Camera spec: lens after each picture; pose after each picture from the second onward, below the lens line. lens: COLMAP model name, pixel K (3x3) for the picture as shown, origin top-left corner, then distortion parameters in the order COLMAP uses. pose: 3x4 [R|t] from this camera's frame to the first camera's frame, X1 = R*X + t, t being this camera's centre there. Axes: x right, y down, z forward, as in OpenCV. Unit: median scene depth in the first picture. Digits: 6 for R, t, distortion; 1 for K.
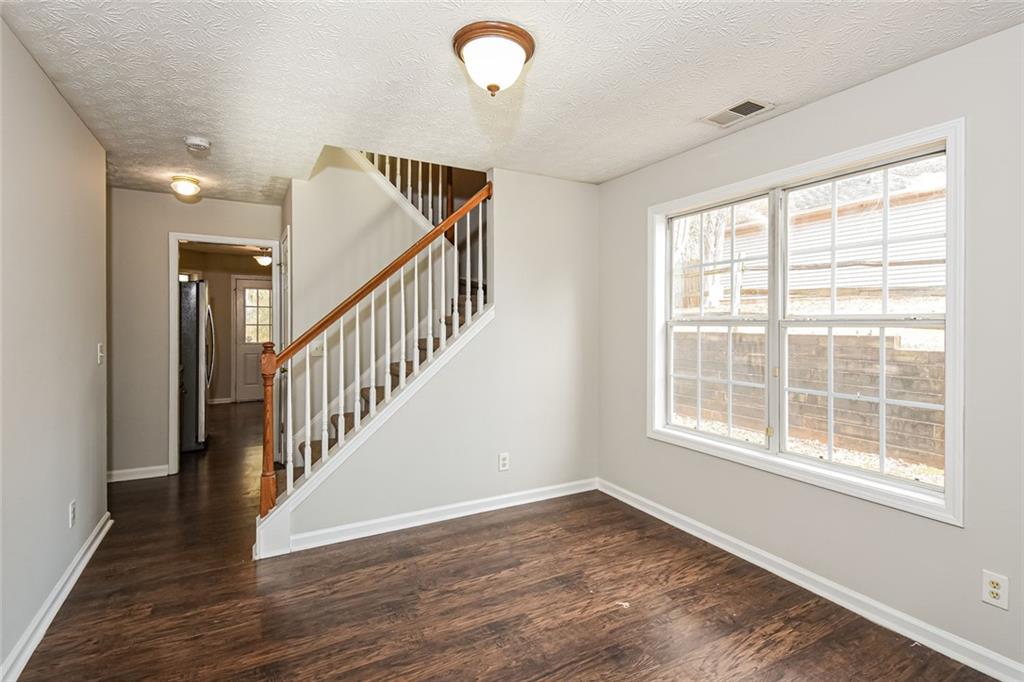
lens RADIAL K [[483.0, 0, 501.9], [0, 483.0, 326.7], [0, 0, 1]] dist [0.005288, -0.006565]
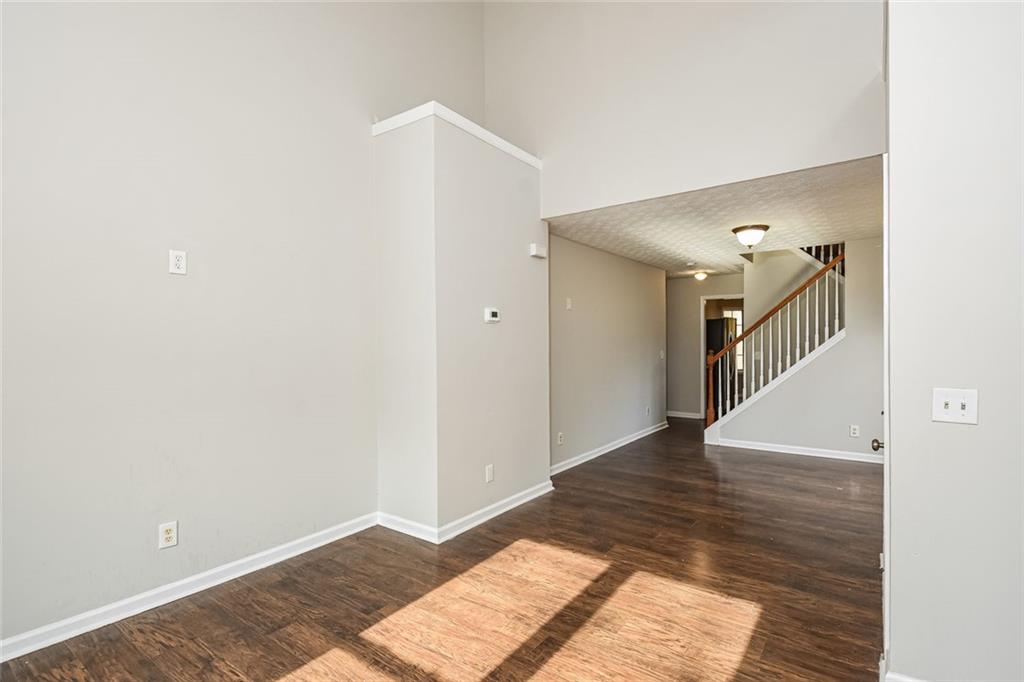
lens RADIAL K [[483.0, 0, 516.2], [0, 483.0, 345.2], [0, 0, 1]] dist [0.005288, -0.006565]
pose [[0.441704, 0.000194, -0.897161, 0.939469], [-0.001494, 0.999999, -0.000519, 0.010241], [0.897160, 0.001570, 0.441703, -0.665702]]
